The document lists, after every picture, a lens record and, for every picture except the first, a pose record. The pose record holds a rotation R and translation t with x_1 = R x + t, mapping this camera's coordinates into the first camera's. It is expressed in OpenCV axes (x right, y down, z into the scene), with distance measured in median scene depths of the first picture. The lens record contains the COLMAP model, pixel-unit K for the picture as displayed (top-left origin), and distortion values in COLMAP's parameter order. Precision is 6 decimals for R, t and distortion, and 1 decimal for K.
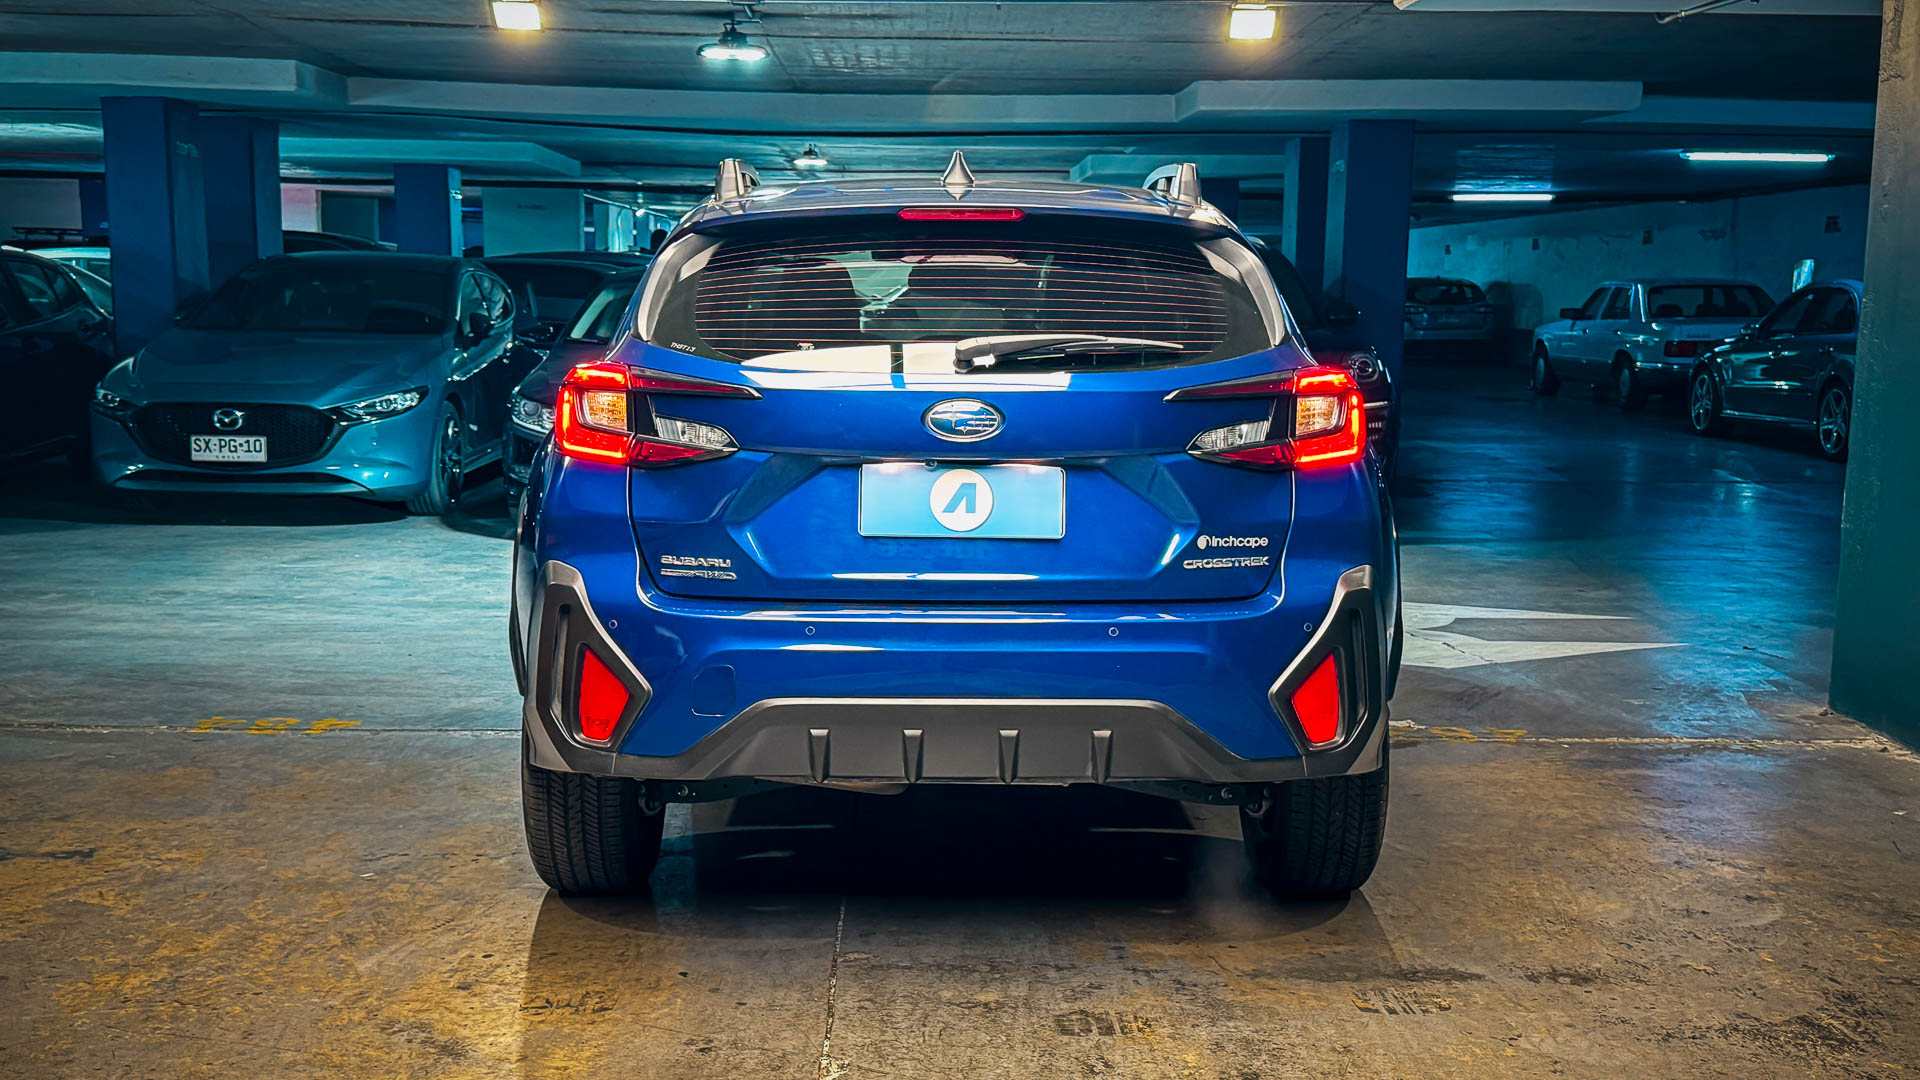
lens RADIAL K [[1979.9, 0, 974.6], [0, 1979.9, 547.6], [0, 0, 1]] dist [0.176948, -0.402347]
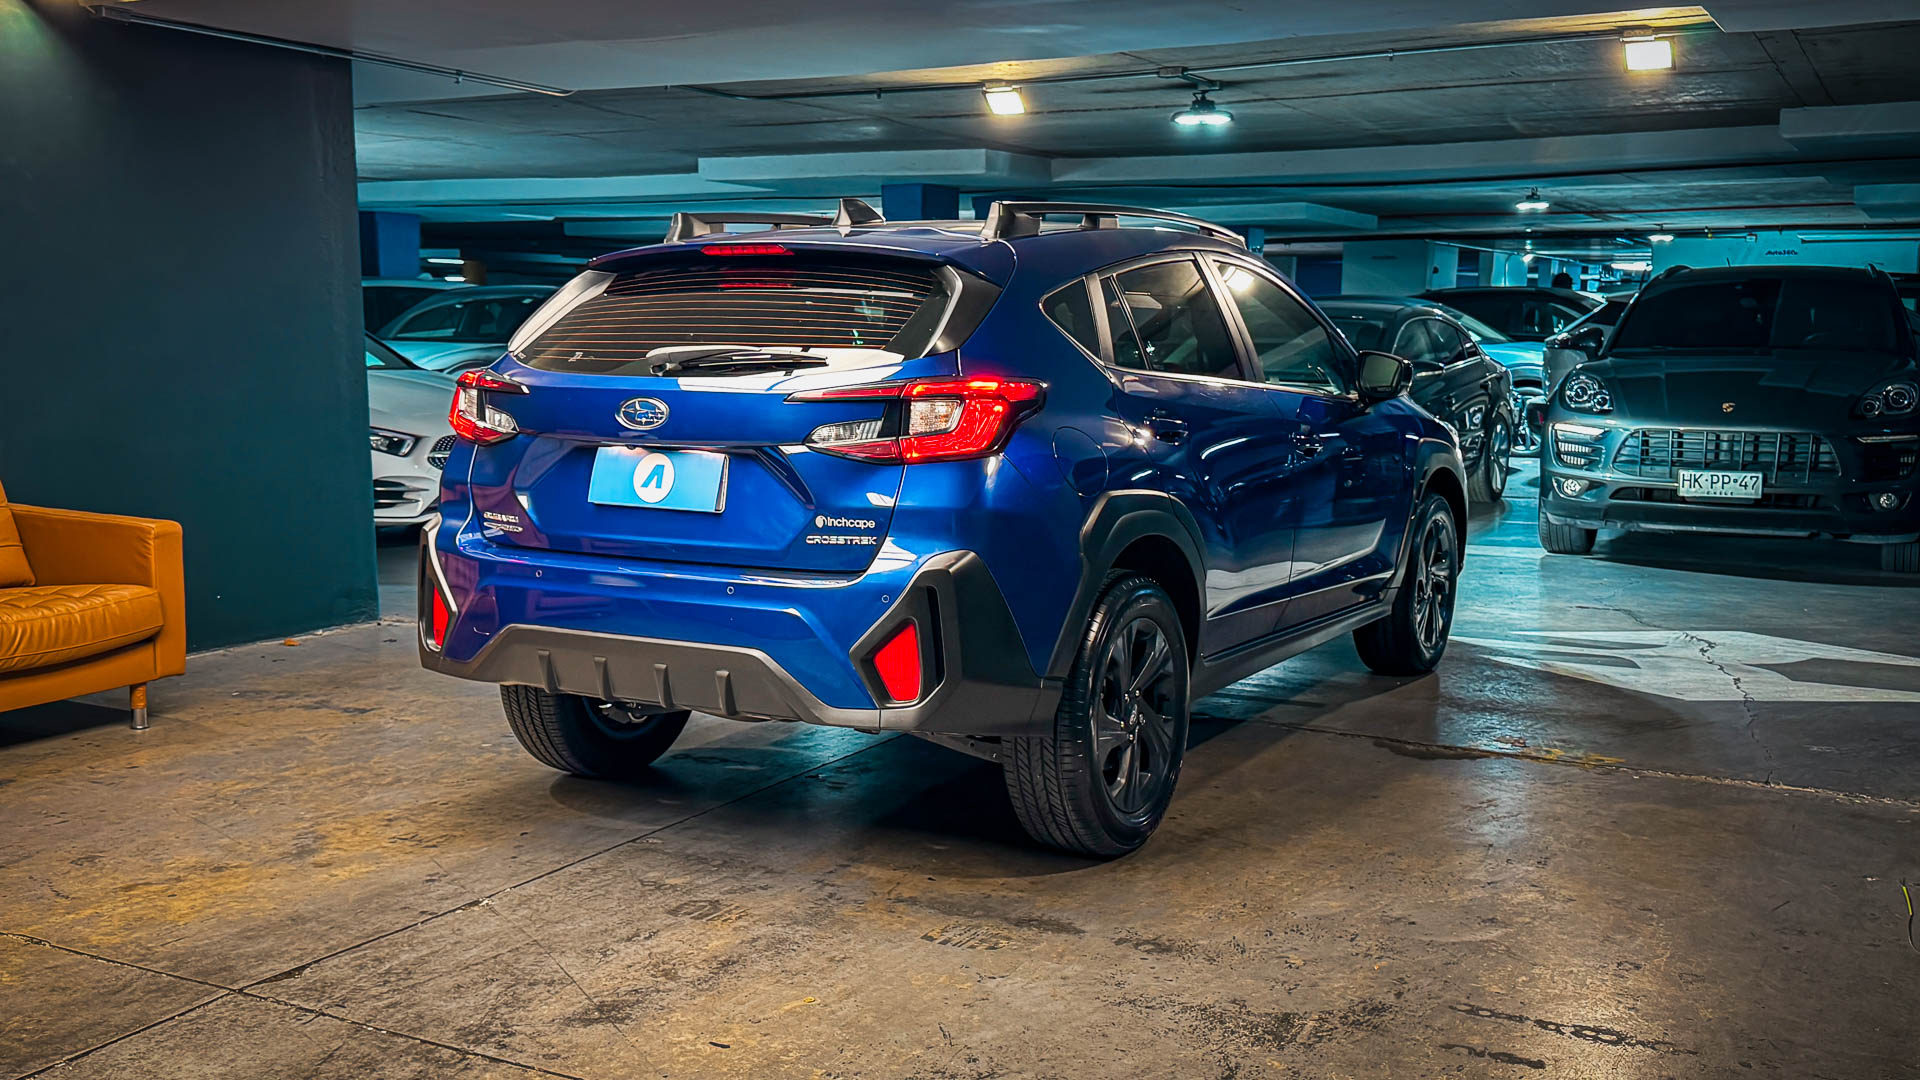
lens RADIAL K [[1761.4, 0, 994.4], [0, 1761.4, 538.8], [0, 0, 1]] dist [0.168127, -0.334151]
pose [[0.869198, 0.053218, -0.491591, 0.703448], [-0.059696, 0.998213, 0.002512, -0.001259], [0.490847, 0.027163, 0.870822, 0.129513]]
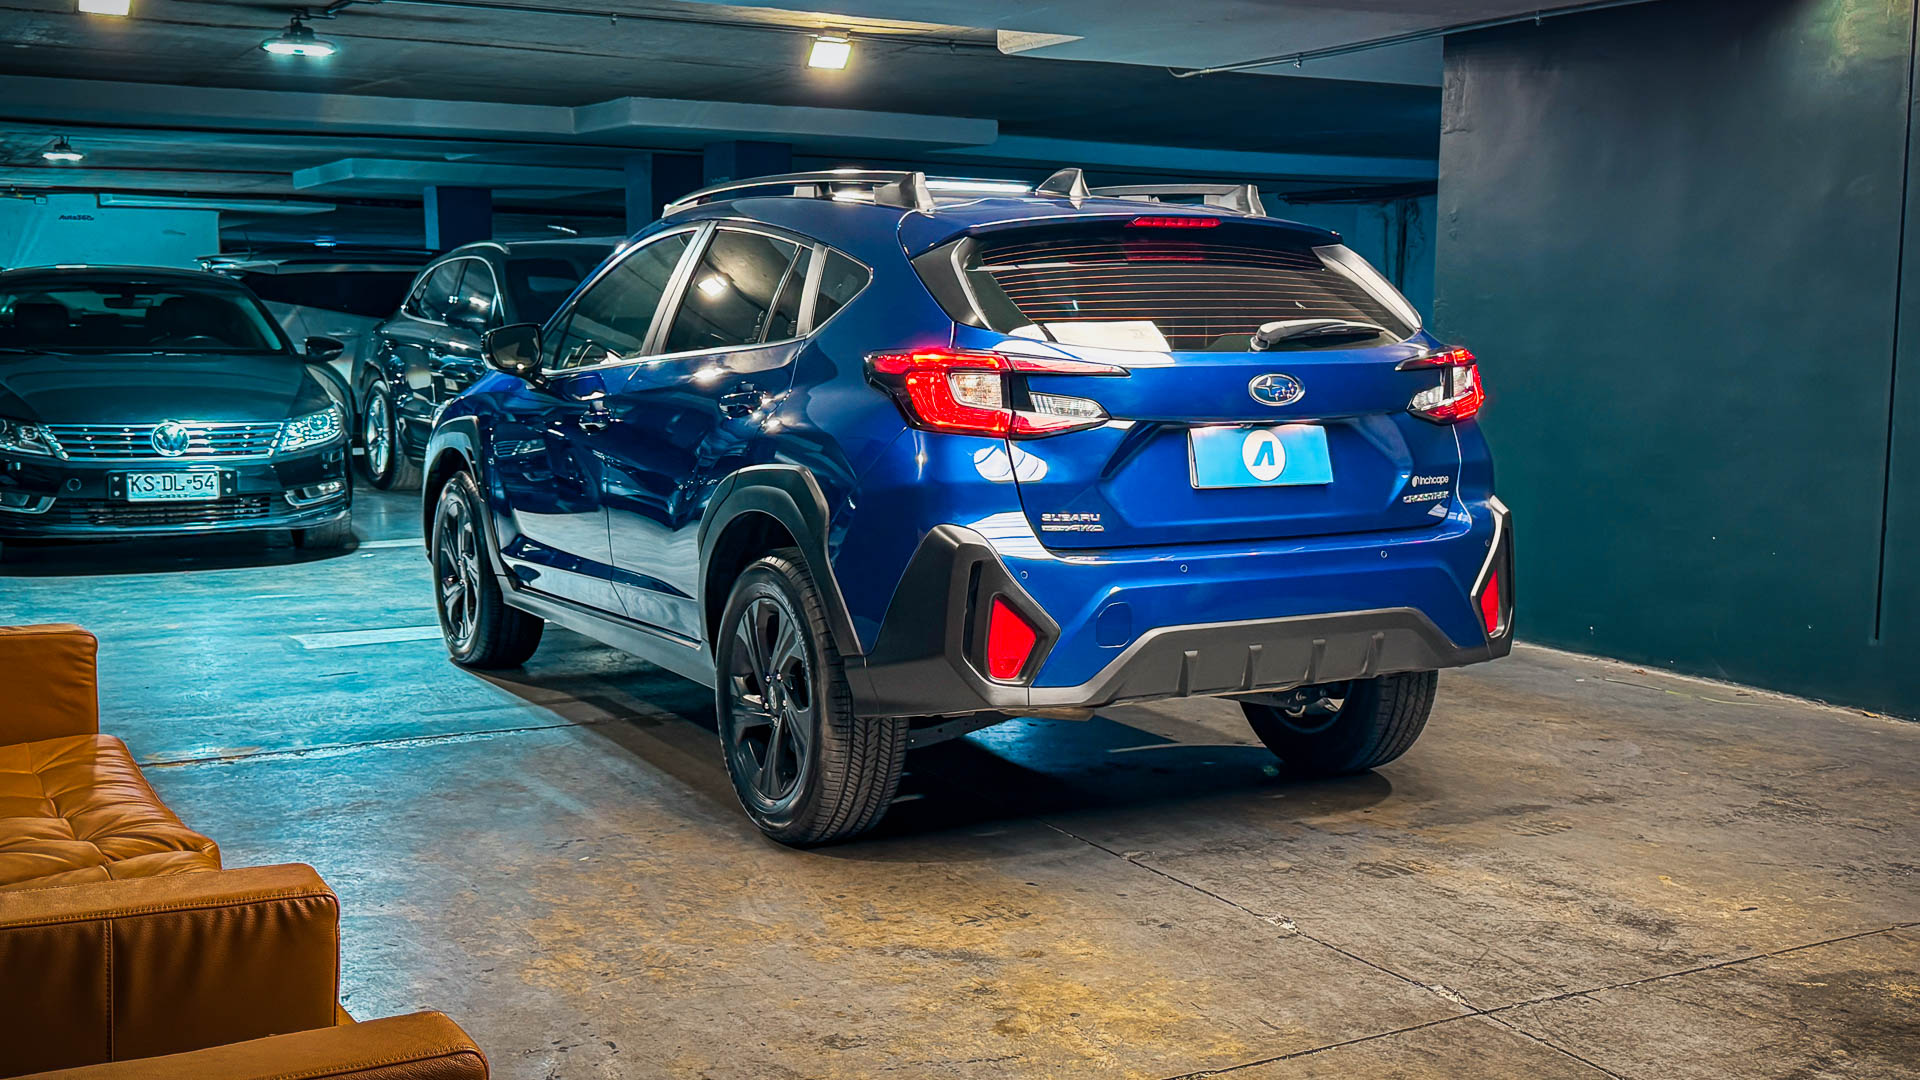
lens RADIAL K [[1995.3, 0, 973.3], [0, 1995.3, 493.9], [0, 0, 1]] dist [0.168752, -0.352811]
pose [[0.886099, -0.046670, 0.461141, -0.706978], [0.062244, 0.997887, -0.018612, 0.011129], [-0.459299, 0.045195, 0.887131, -0.009181]]
